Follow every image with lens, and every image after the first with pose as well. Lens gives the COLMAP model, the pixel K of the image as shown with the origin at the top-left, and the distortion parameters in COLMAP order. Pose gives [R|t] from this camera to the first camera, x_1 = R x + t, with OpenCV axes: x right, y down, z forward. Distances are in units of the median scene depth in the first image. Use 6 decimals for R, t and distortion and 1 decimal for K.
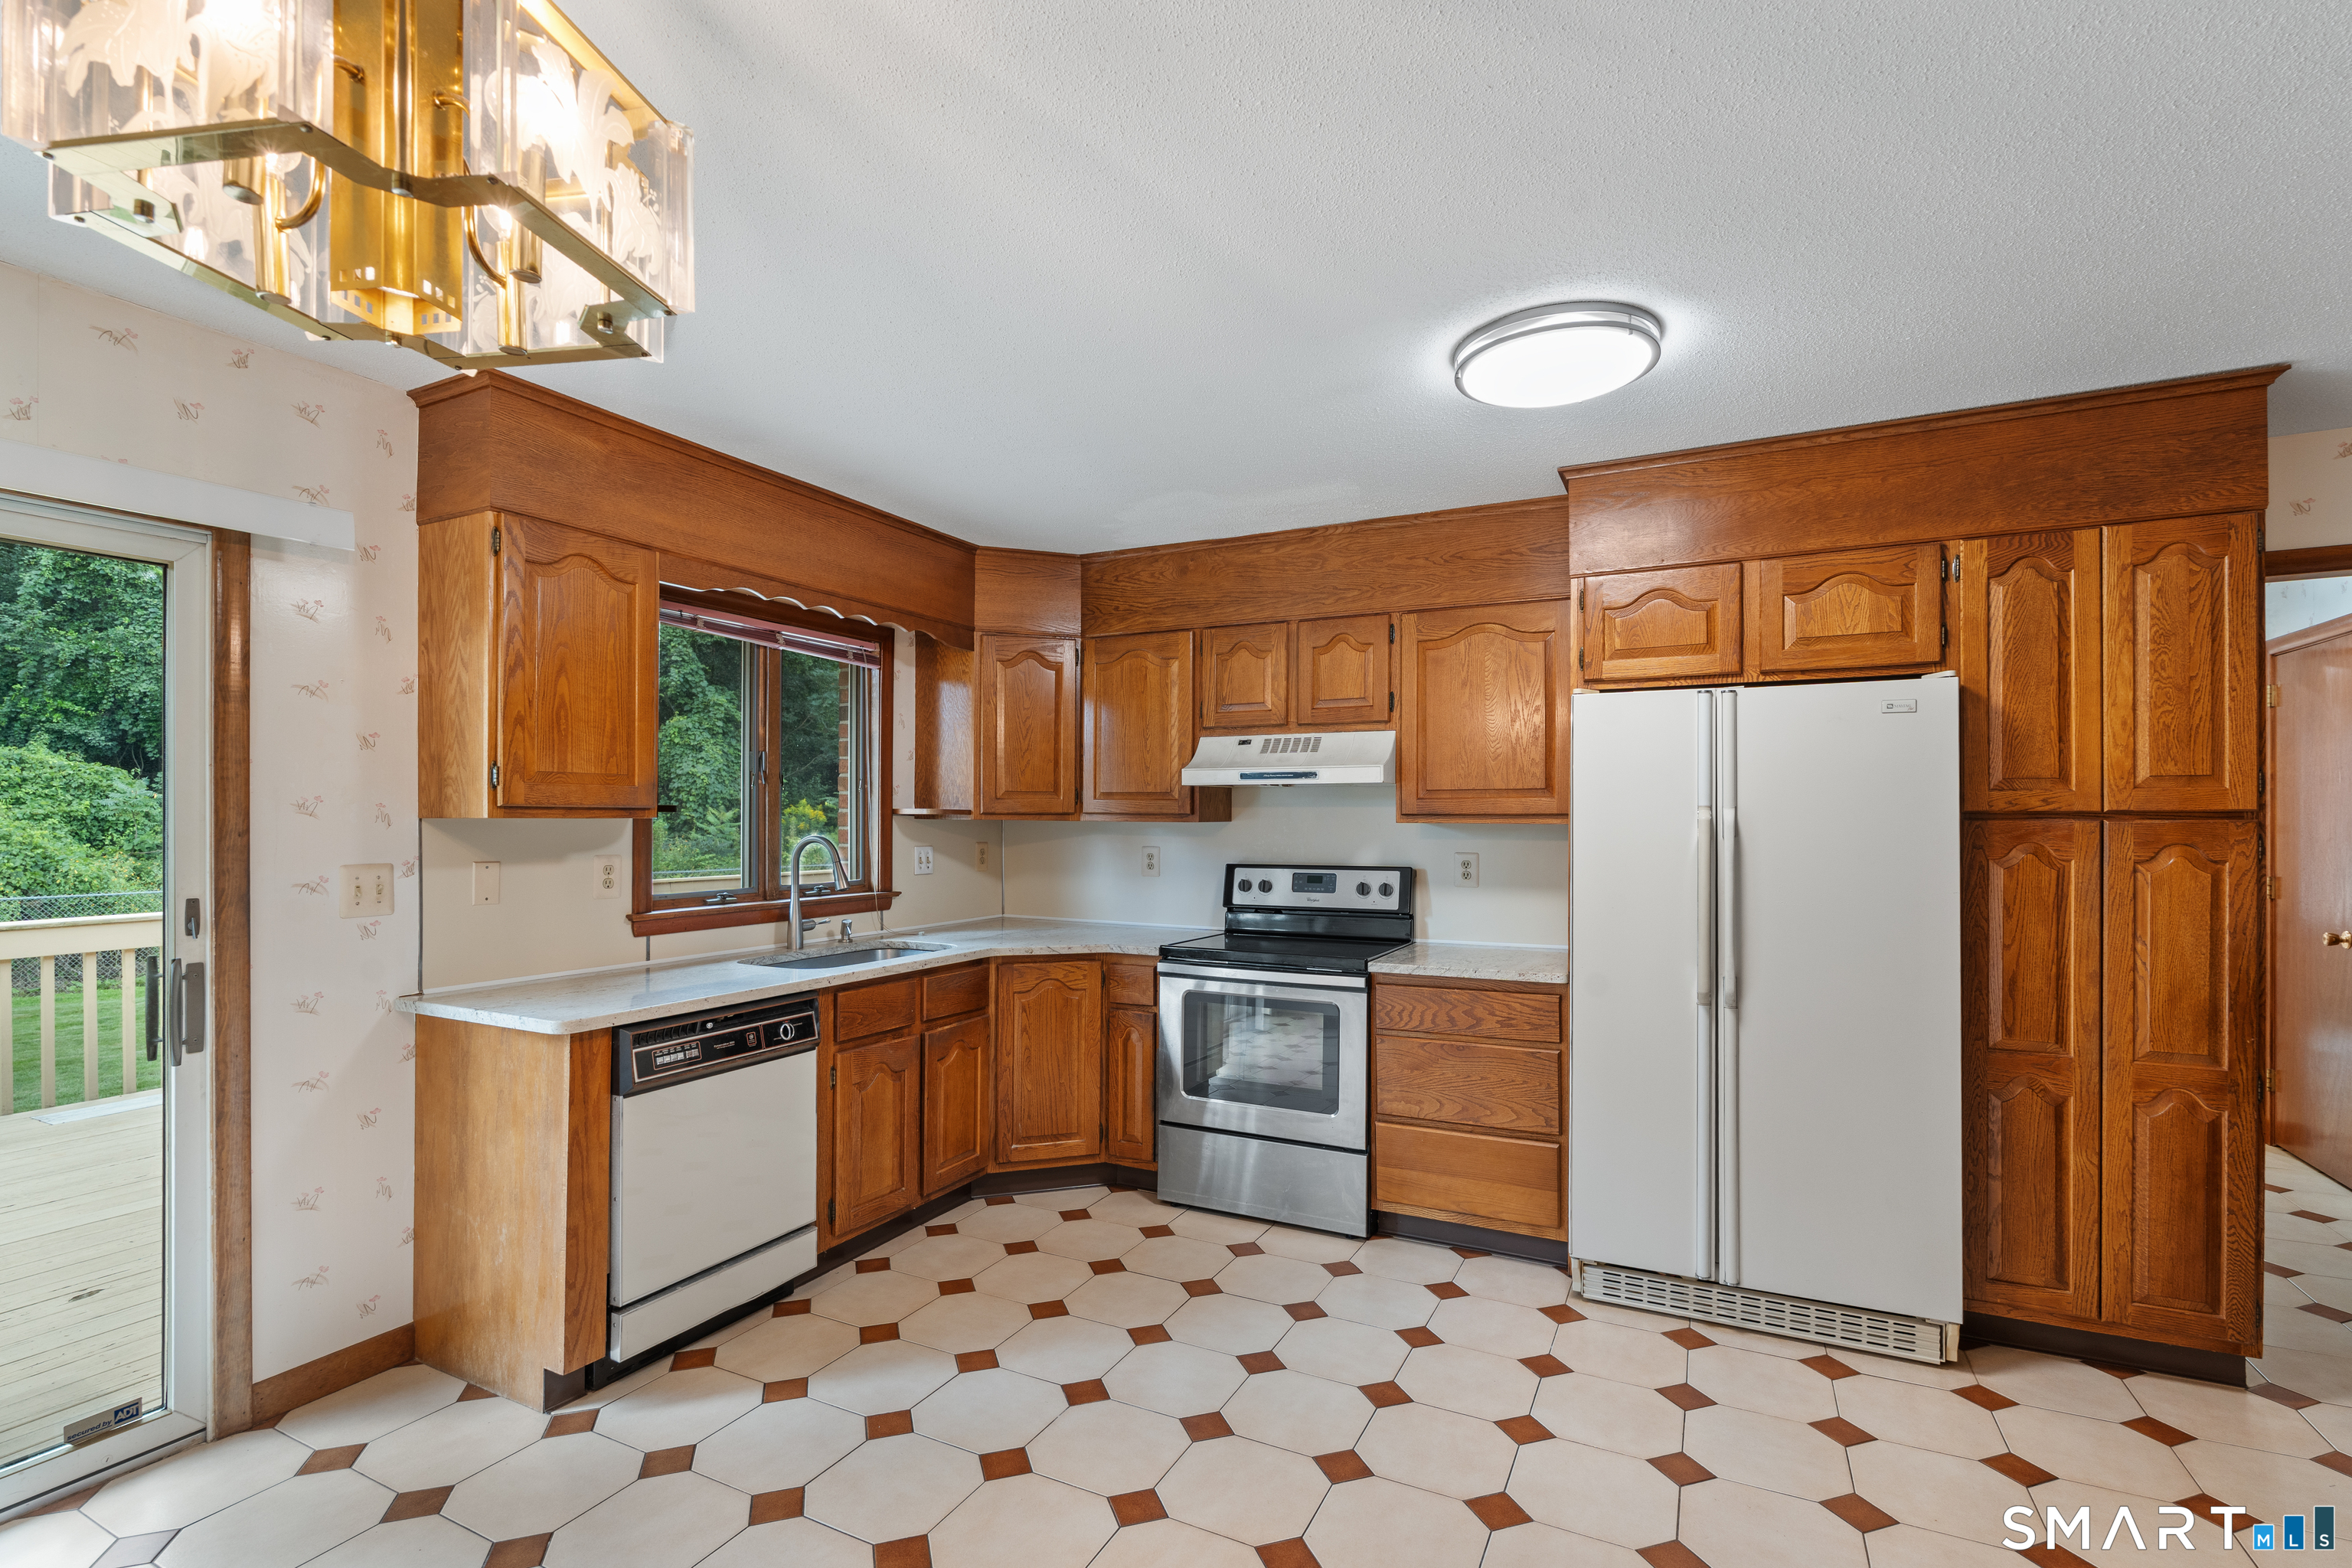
lens RADIAL K [[1079.9, 0, 1177.3], [0, 1079.9, 808.4], [0, 0, 1]] dist [-0.003967, 0.000131]
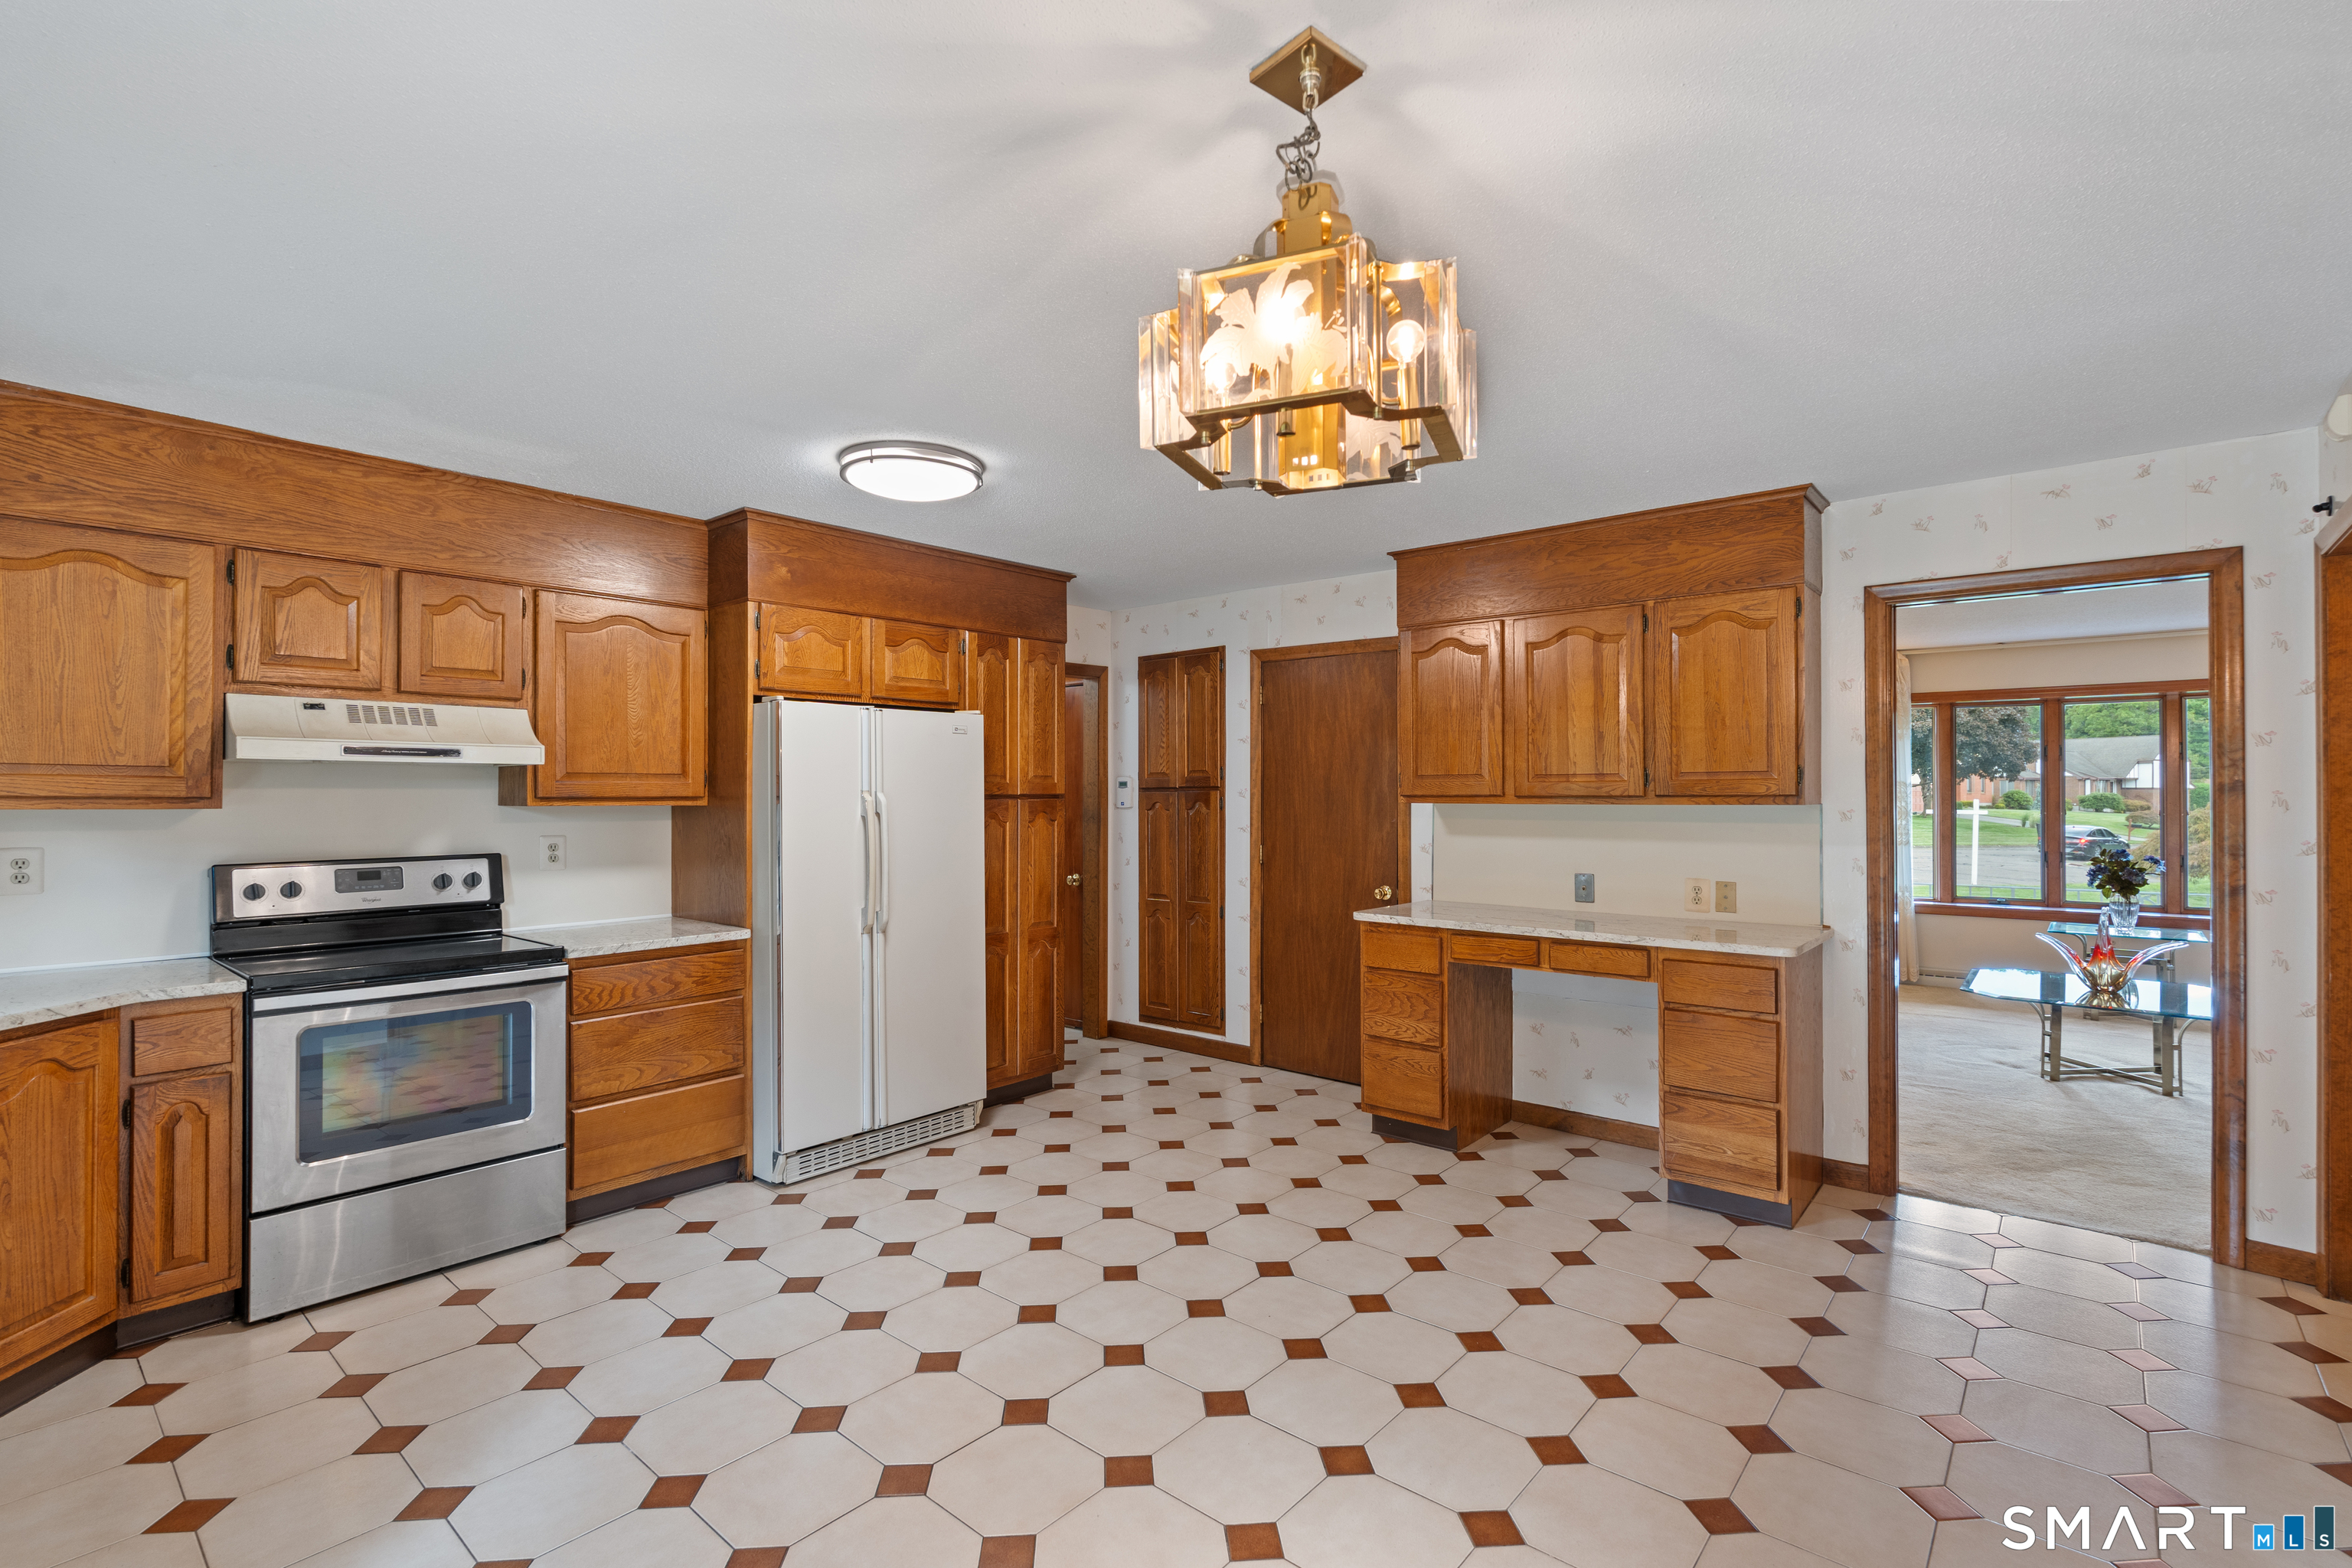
lens RADIAL K [[1079.9, 0, 1176.4], [0, 1079.9, 785.3], [0, 0, 1]] dist [-0.003967, 0.000131]
pose [[0.233277, 0.008253, 0.972375, -0.630278], [-0.002849, 0.999965, -0.007803, 0.000729], [-0.972406, -0.000950, 0.233293, 0.233340]]
